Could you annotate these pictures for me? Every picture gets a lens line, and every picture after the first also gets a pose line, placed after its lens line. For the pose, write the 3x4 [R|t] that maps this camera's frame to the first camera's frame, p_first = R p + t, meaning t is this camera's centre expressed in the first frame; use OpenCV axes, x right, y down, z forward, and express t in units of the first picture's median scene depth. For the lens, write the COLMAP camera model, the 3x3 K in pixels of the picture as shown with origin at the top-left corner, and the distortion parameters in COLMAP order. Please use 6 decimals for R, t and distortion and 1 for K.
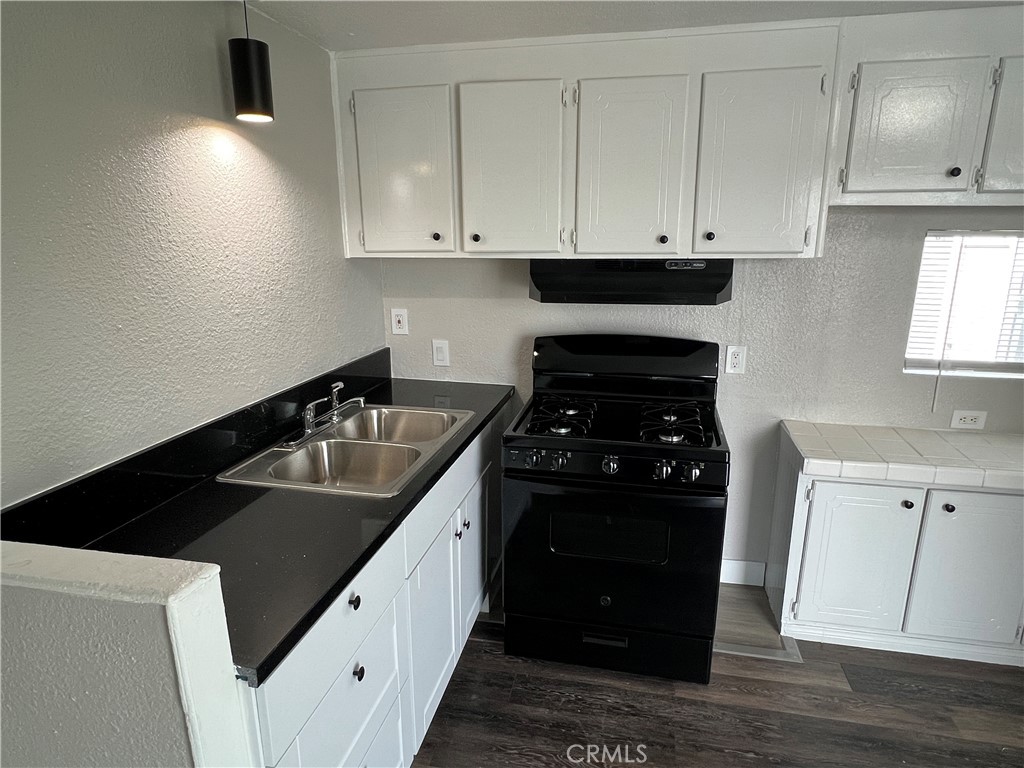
lens RADIAL K [[609.2, 0, 513.6], [0, 609.2, 391.0], [0, 0, 1]] dist [-0.000052, -0.002050]
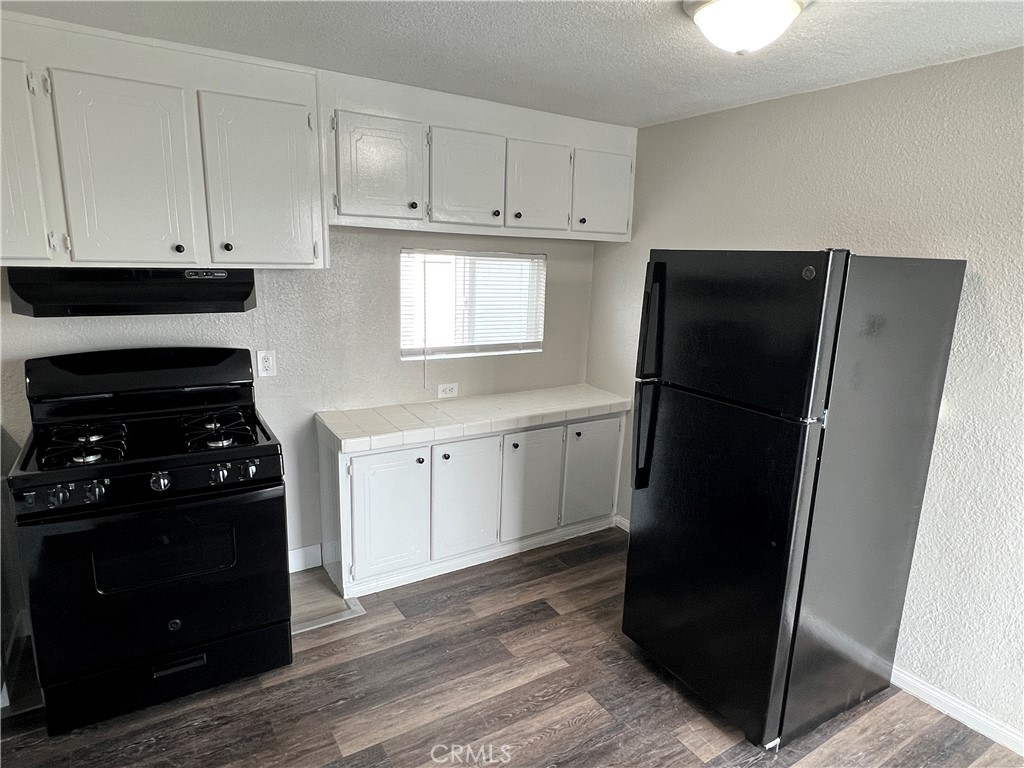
lens RADIAL K [[609.2, 0, 513.6], [0, 609.2, 391.0], [0, 0, 1]] dist [-0.000052, -0.002050]
pose [[0.716263, -0.127231, 0.686133, -0.074595], [0.140455, 0.989401, 0.036843, 0.020985], [-0.683549, 0.069982, 0.726542, -0.079016]]
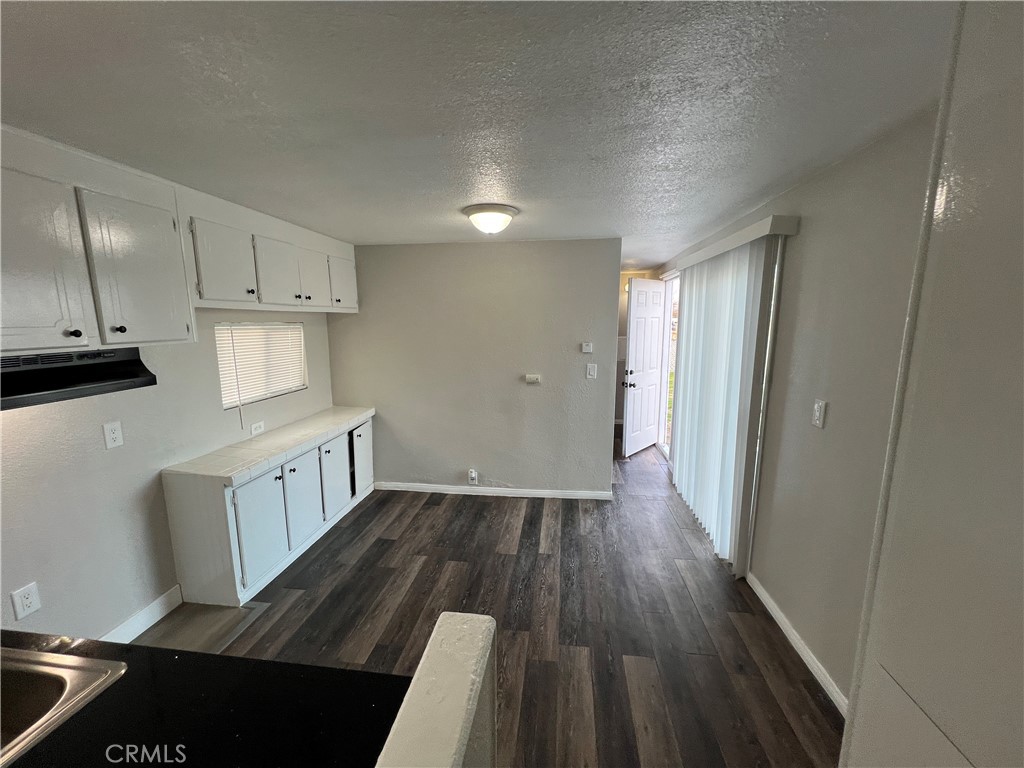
lens RADIAL K [[408.2, 0, 513.4], [0, 408.2, 384.7], [0, 0, 1]] dist [-0.000651, 0.000140]
pose [[-0.080377, -0.155394, 0.984577, -0.506831], [0.253217, 0.952185, 0.170954, -0.095720], [-0.964065, 0.263052, -0.037185, 0.330205]]
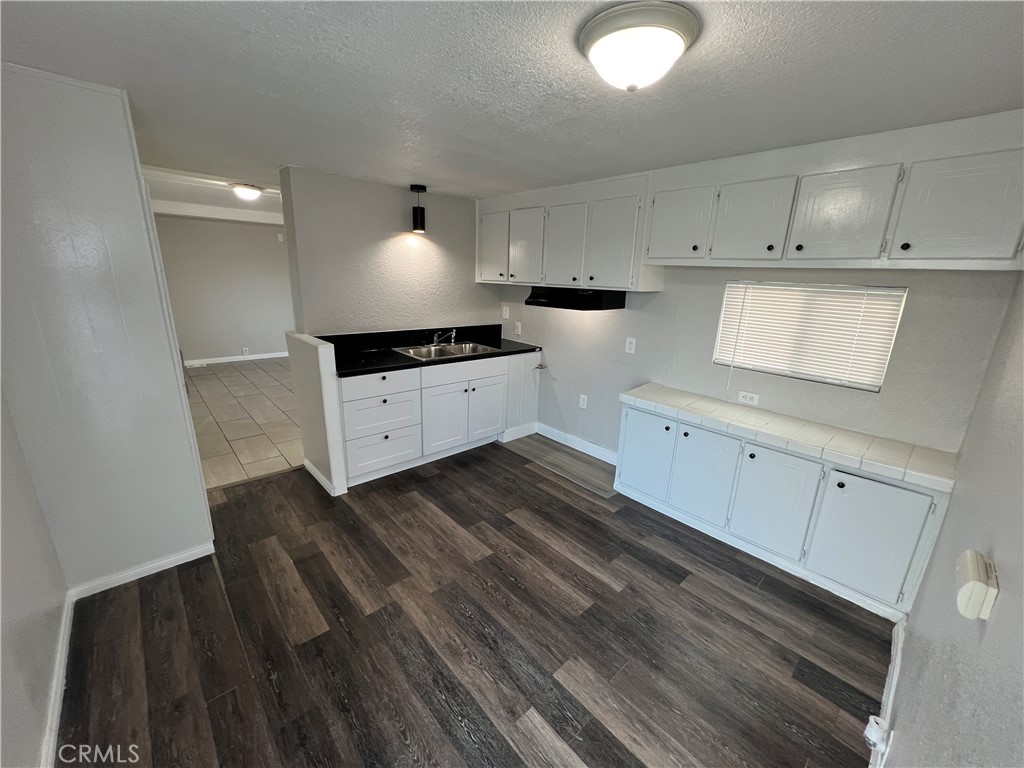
lens RADIAL K [[408.2, 0, 513.4], [0, 408.2, 384.7], [0, 0, 1]] dist [-0.000651, 0.000140]
pose [[0.811102, 0.182988, -0.555544, 0.930162], [-0.181616, 0.981647, 0.058178, 0.069910], [0.555994, 0.053707, 0.829449, -0.284130]]
